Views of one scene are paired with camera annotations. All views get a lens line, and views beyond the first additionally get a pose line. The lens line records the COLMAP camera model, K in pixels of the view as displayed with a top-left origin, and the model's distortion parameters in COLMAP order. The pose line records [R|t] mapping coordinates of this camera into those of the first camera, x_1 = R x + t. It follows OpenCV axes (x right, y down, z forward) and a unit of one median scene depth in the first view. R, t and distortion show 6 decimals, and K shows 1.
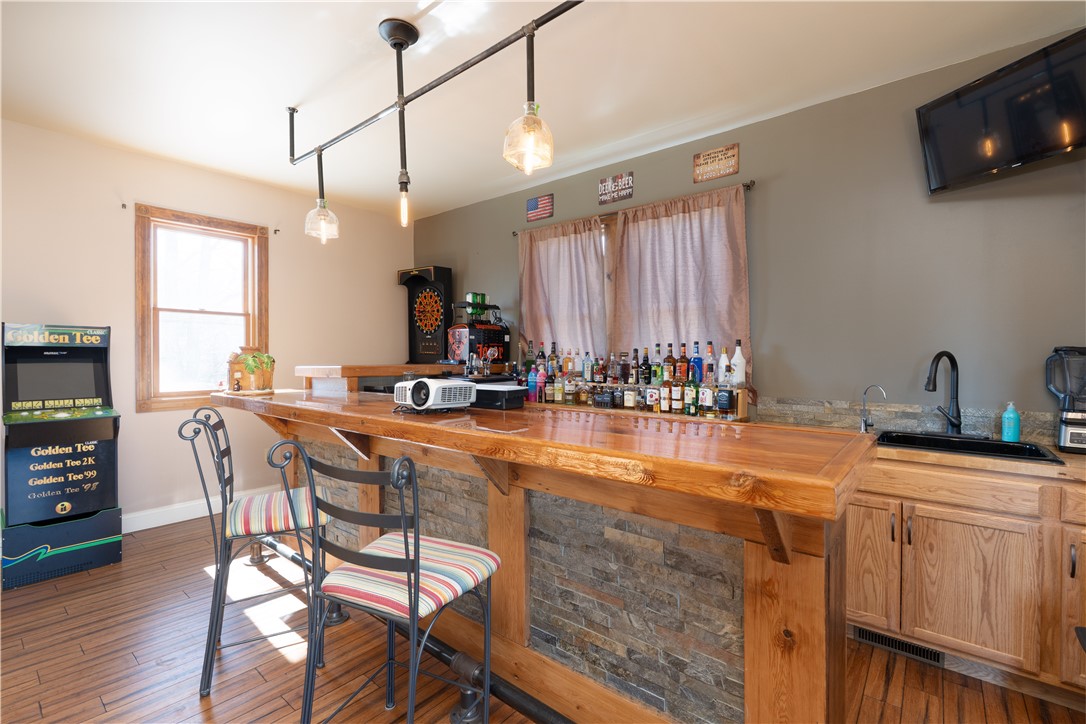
lens RADIAL K [[485.8, 0, 543.0], [0, 485.8, 362.0], [0, 0, 1]] dist [-0.001187, 0.000227]
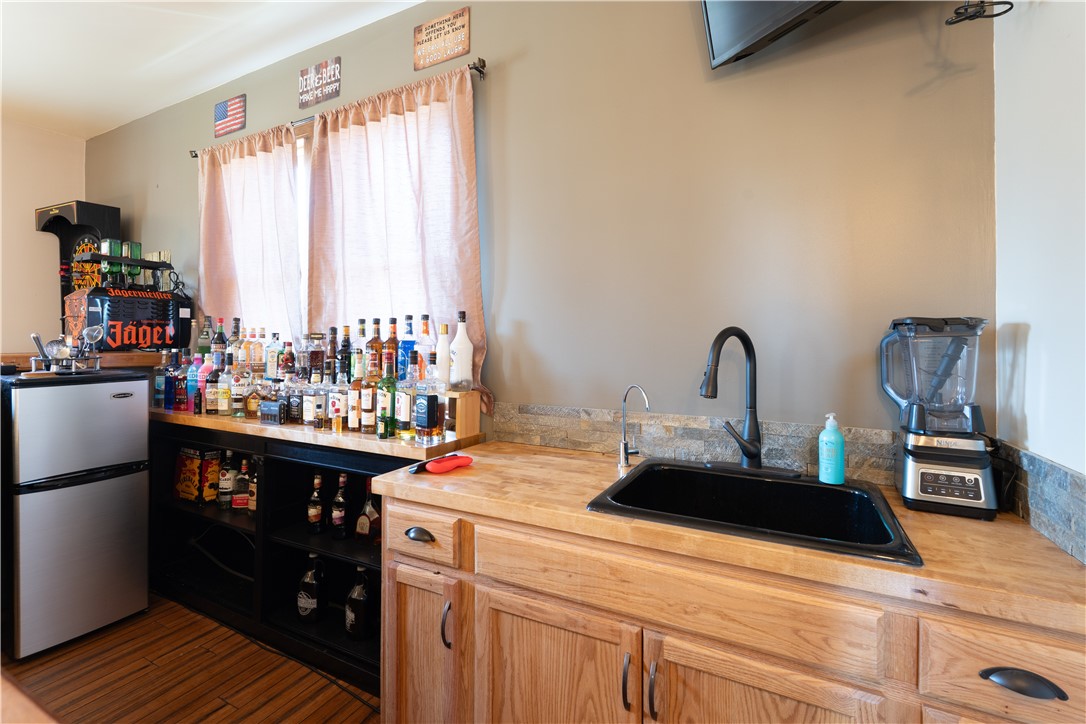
lens RADIAL K [[488.5, 0, 539.6], [0, 488.5, 340.8], [0, 0, 1]] dist [-0.000347, 0.000189]
pose [[0.978070, -0.001242, 0.208271, 0.356037], [0.004481, 0.999876, -0.015077, 0.001198], [-0.208227, 0.015680, 0.977955, 0.354355]]
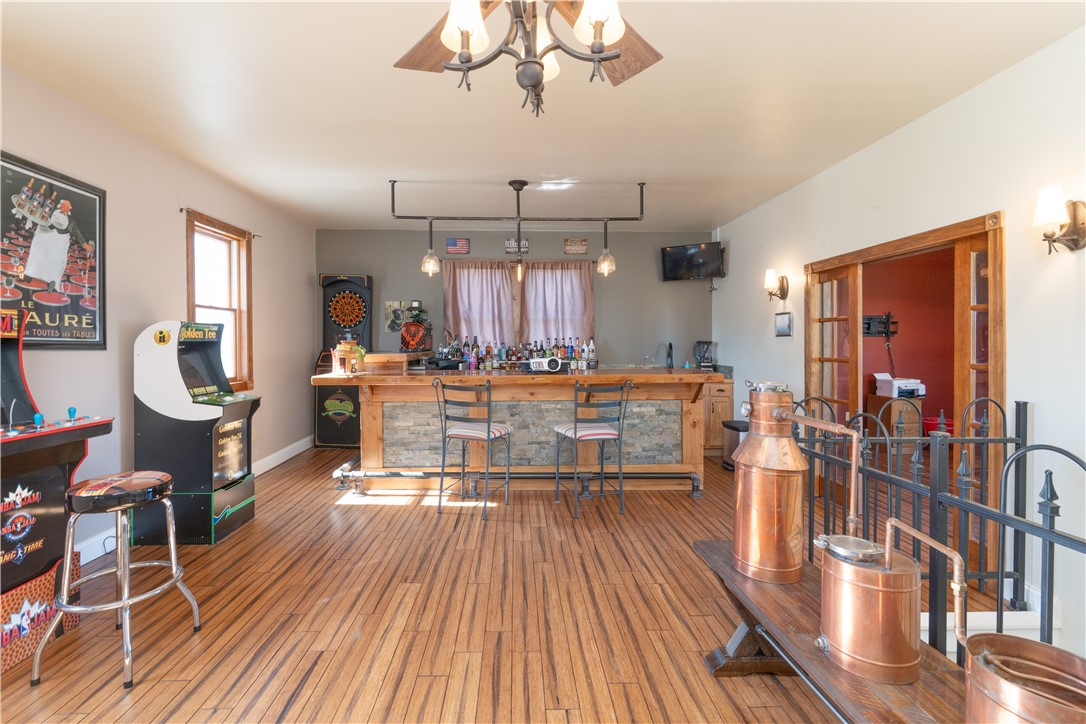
lens RADIAL K [[488.5, 0, 539.6], [0, 488.5, 340.8], [0, 0, 1]] dist [-0.000347, 0.000189]
pose [[0.744629, -0.003048, 0.667472, -1.097463], [0.011827, 0.999893, -0.008627, -0.012843], [-0.667374, 0.014318, 0.744585, -0.374882]]
